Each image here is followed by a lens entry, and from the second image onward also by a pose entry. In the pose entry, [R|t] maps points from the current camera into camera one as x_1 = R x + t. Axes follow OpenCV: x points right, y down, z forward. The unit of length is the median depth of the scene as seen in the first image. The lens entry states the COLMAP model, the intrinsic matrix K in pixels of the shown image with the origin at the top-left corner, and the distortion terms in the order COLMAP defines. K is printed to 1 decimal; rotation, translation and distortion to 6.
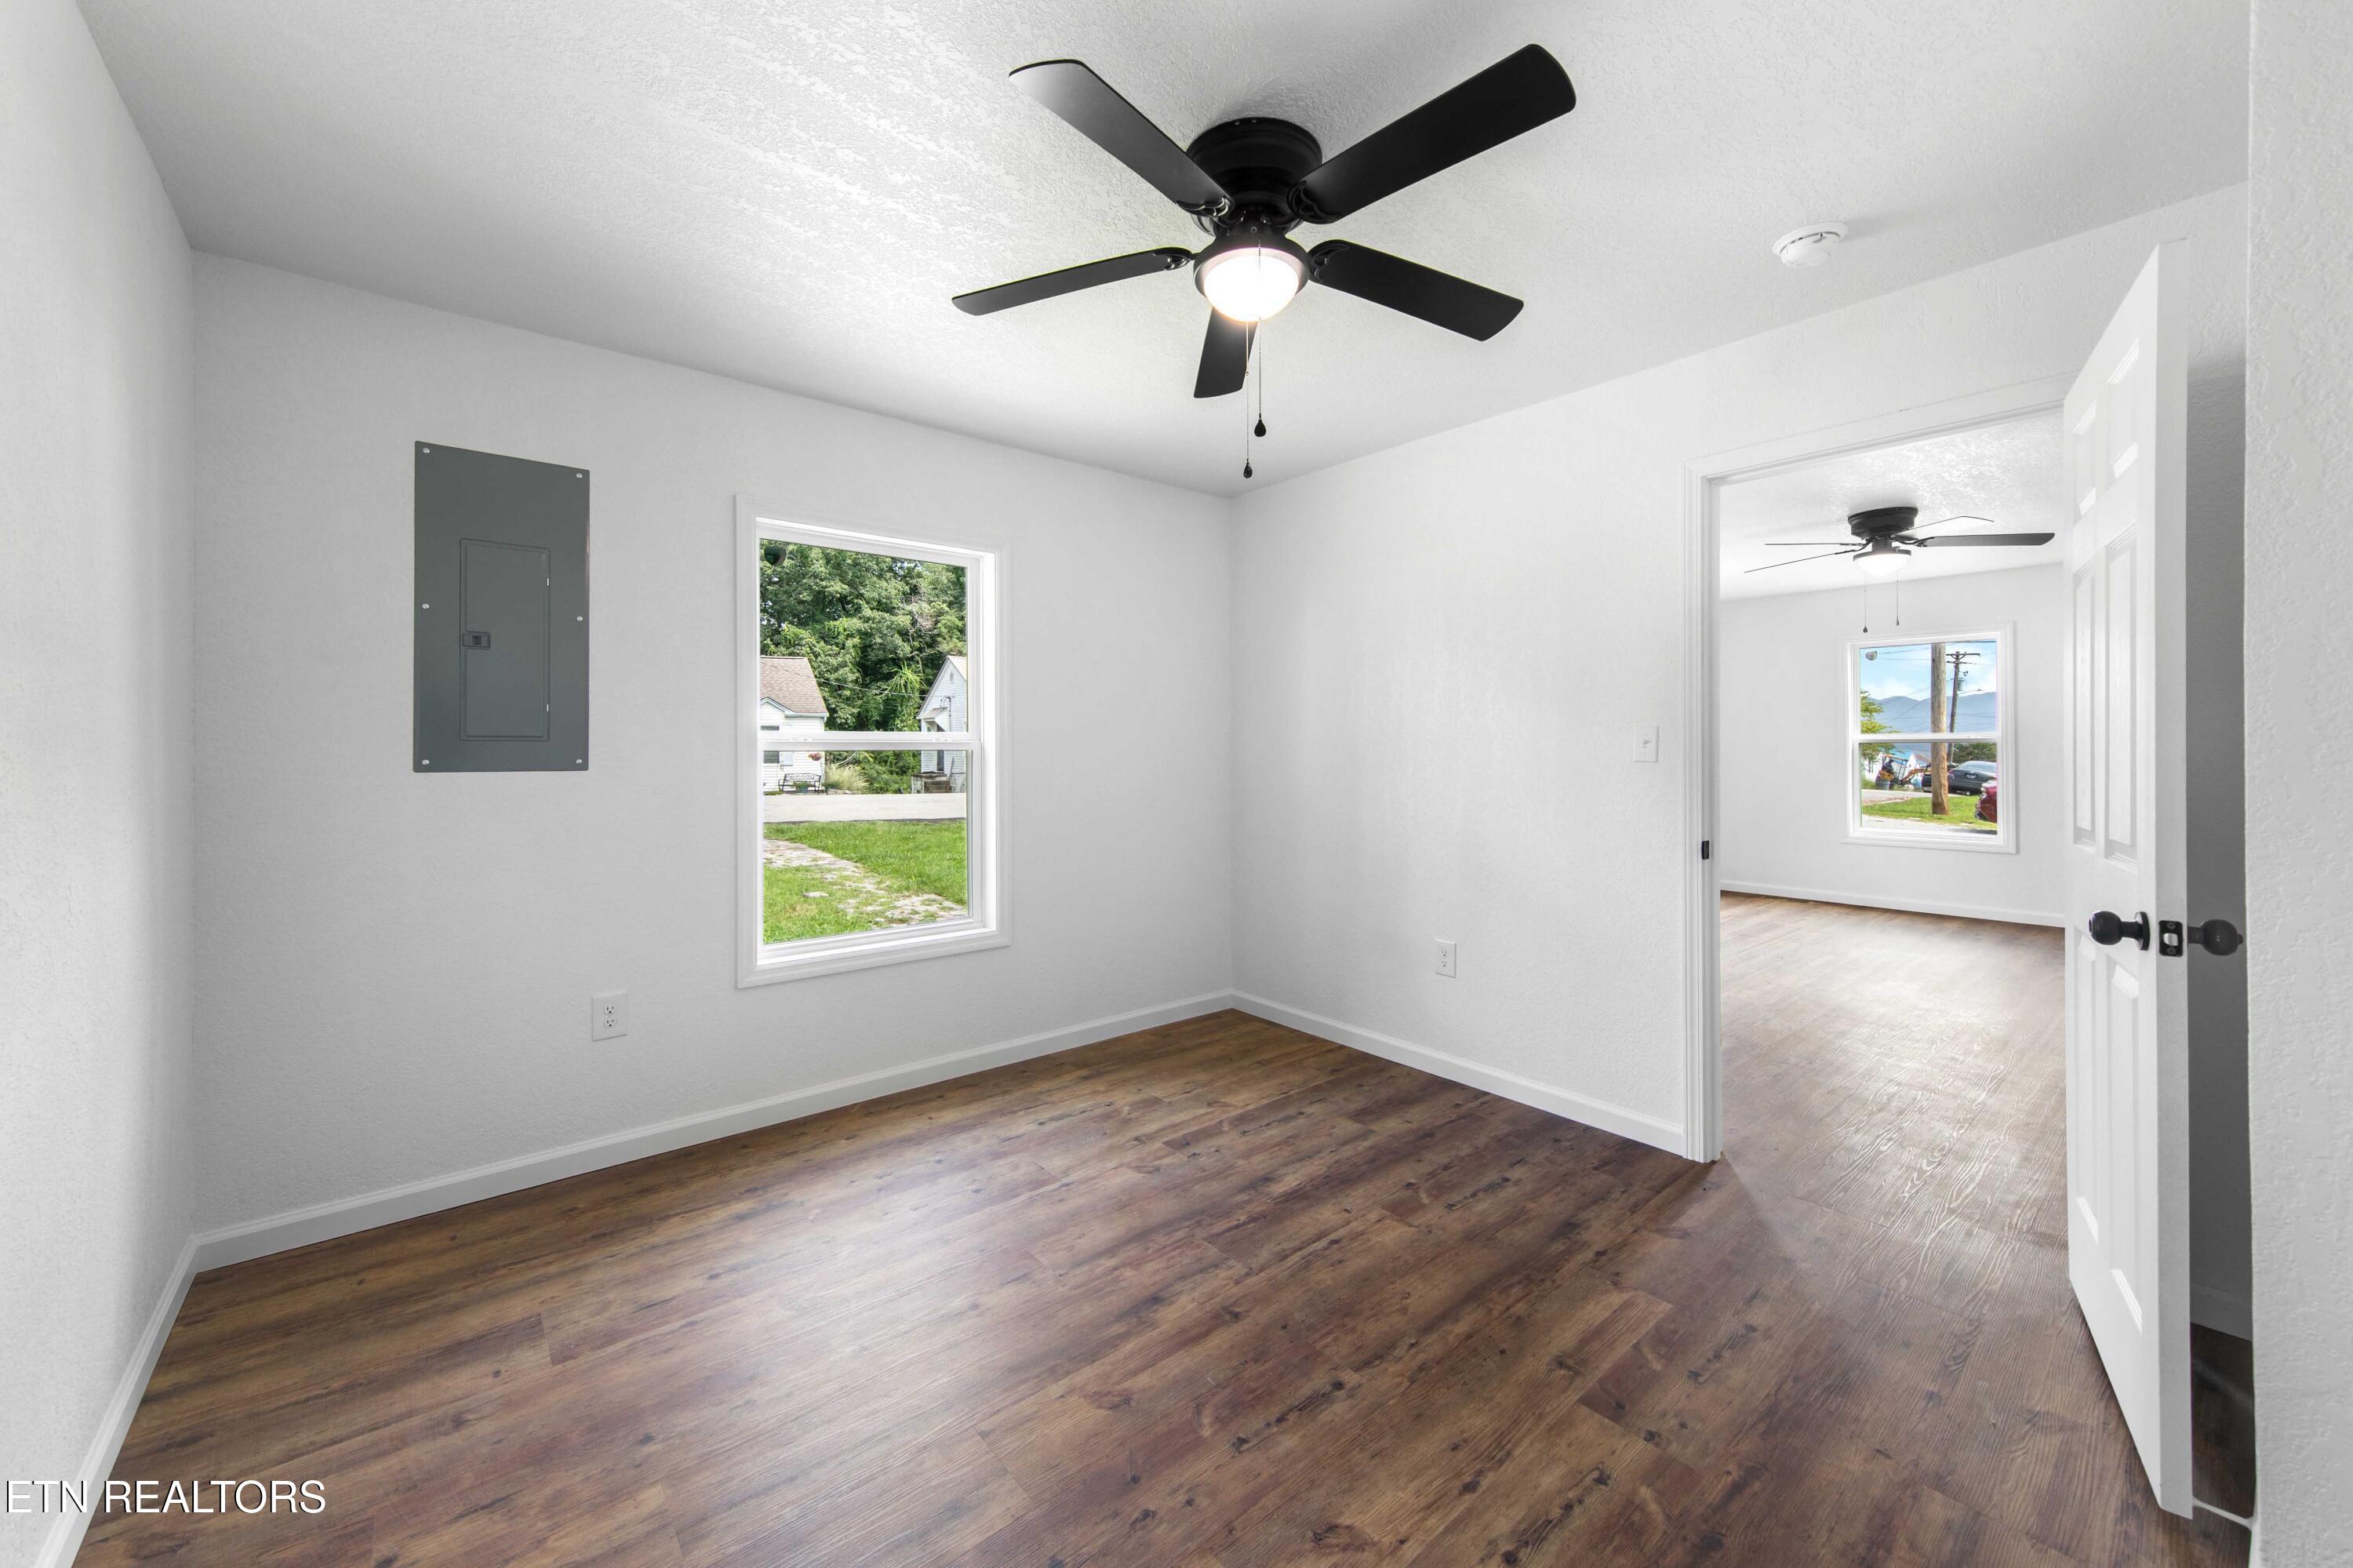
lens RADIAL K [[915.3, 0, 1219.2], [0, 915.3, 745.6], [0, 0, 1]] dist [0.013018, -0.000213]
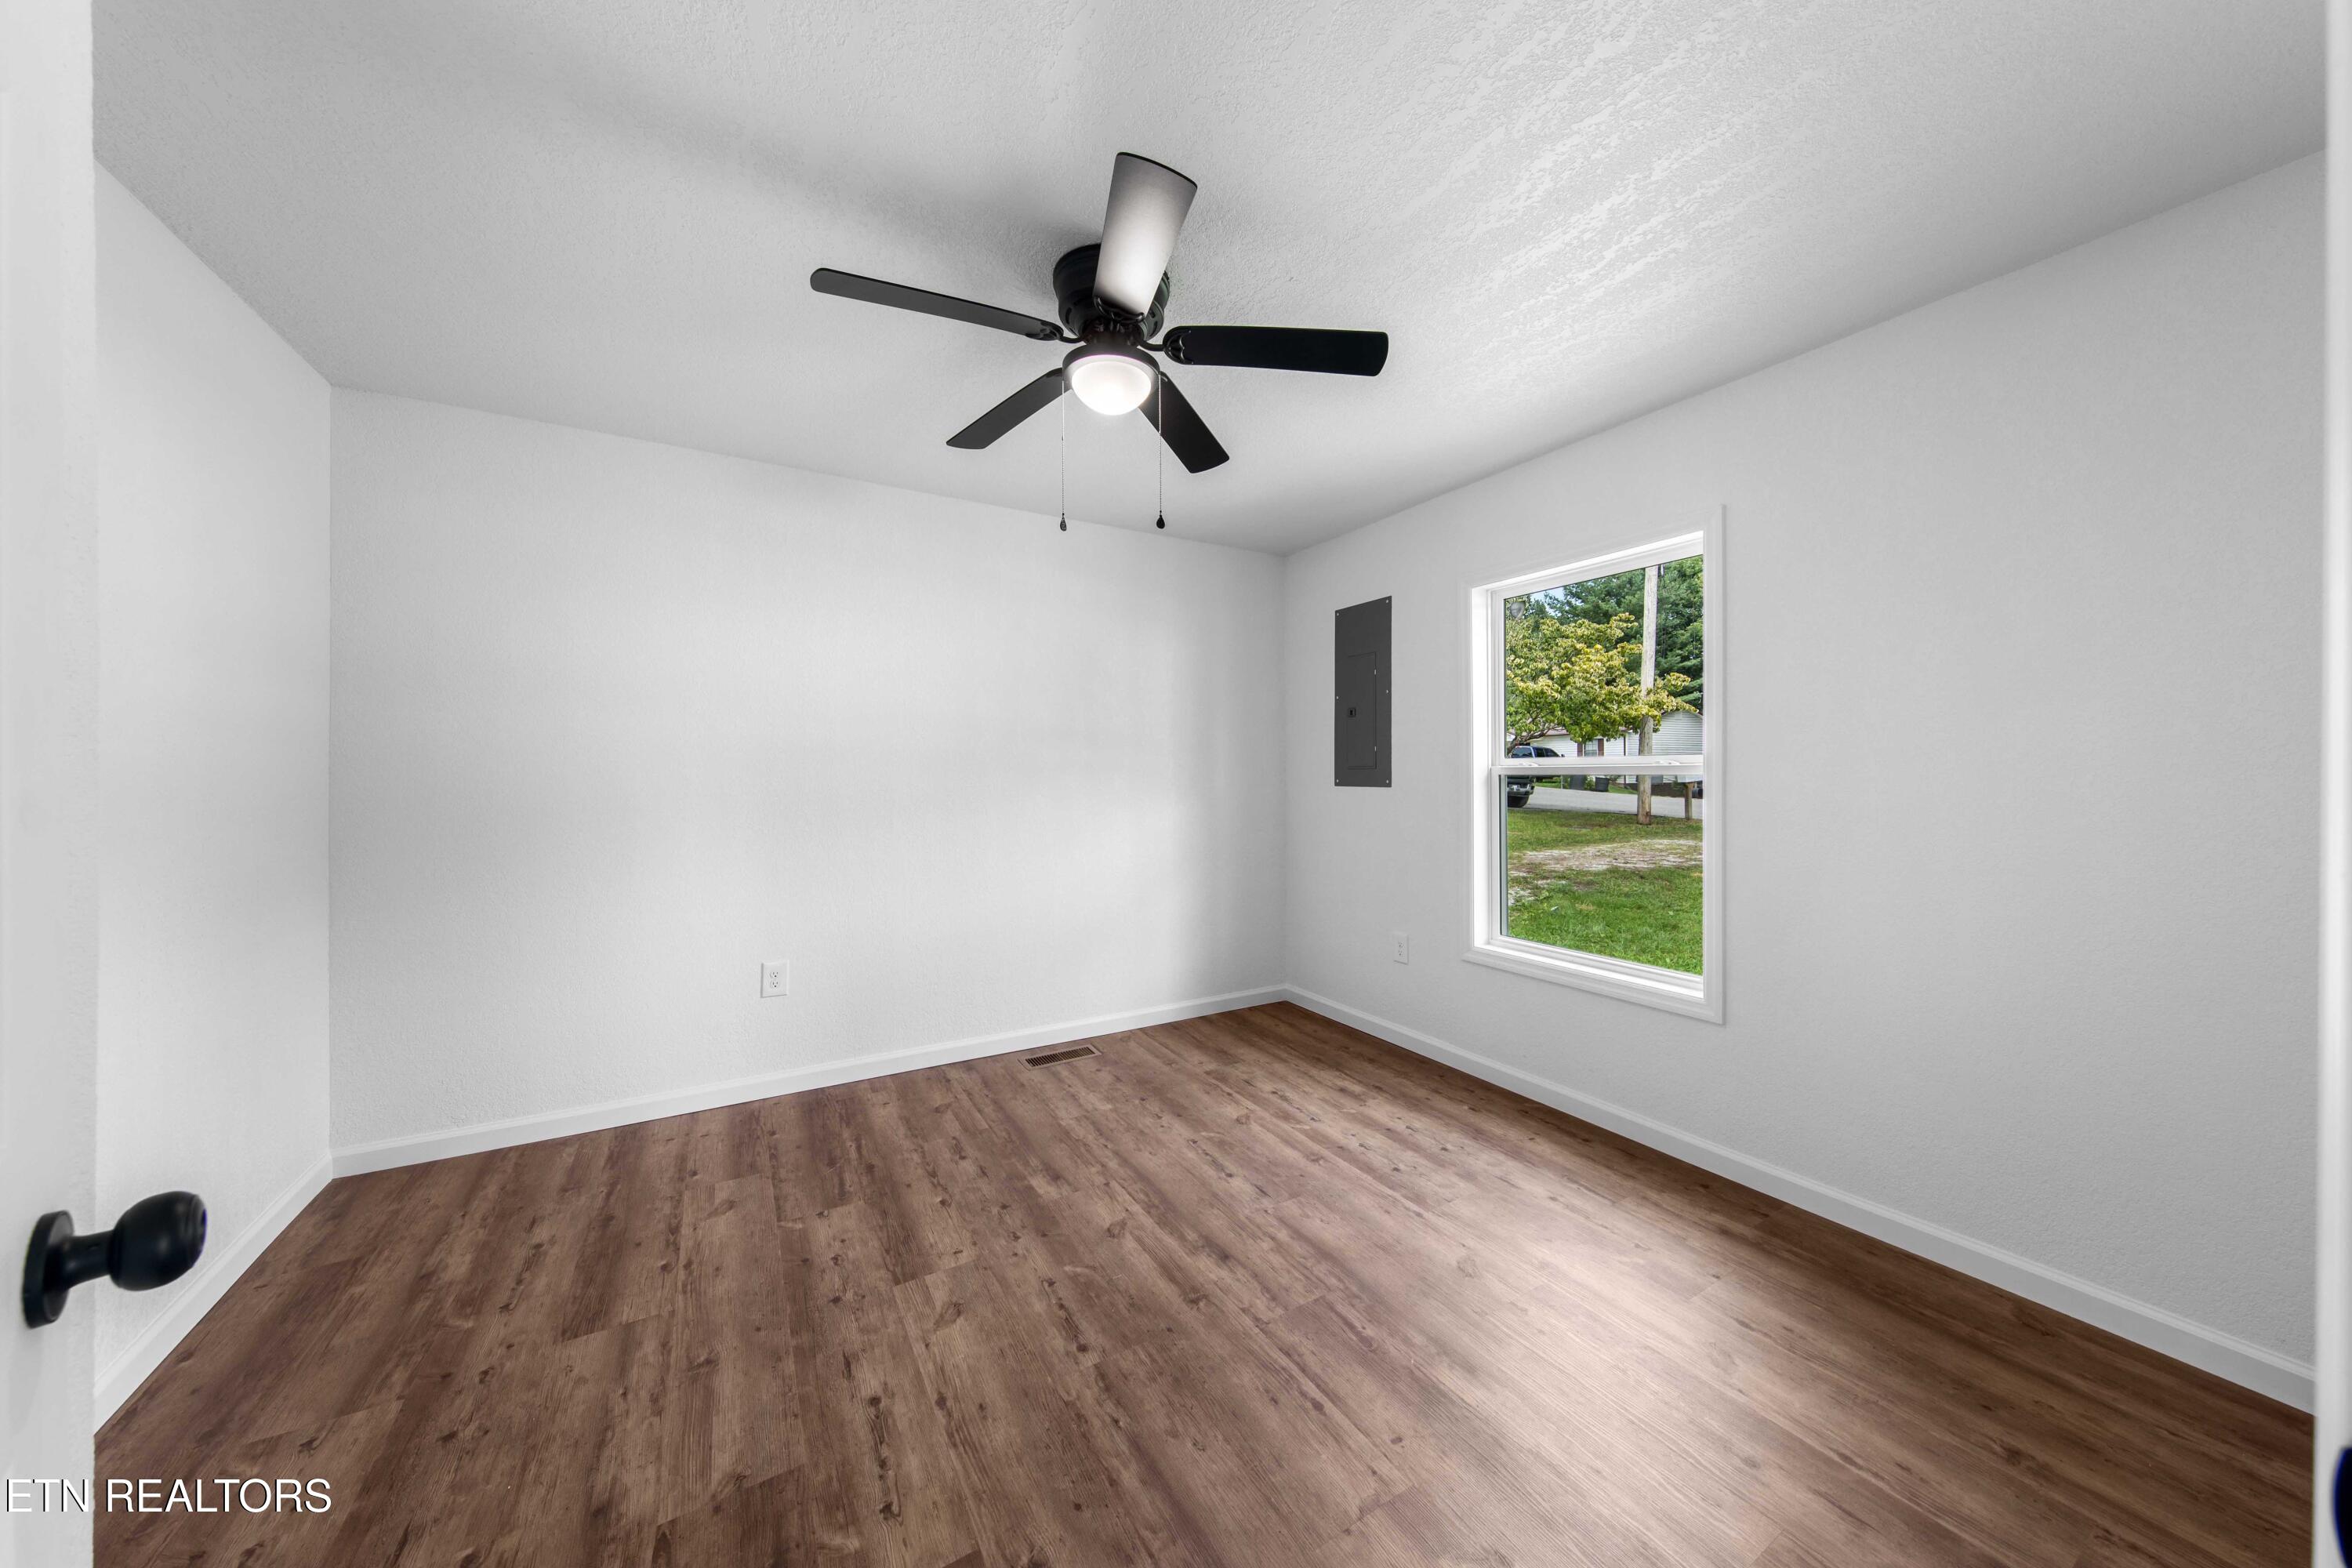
lens RADIAL K [[827.5, 0, 1176.0], [0, 827.5, 784.0], [0, 0, 1]] dist [0.008162, -0.000165]
pose [[-0.225983, 0.013696, -0.974035, 0.834983], [0.004743, 0.999905, 0.012959, 0.000614], [0.974120, -0.001692, -0.226027, 1.042286]]
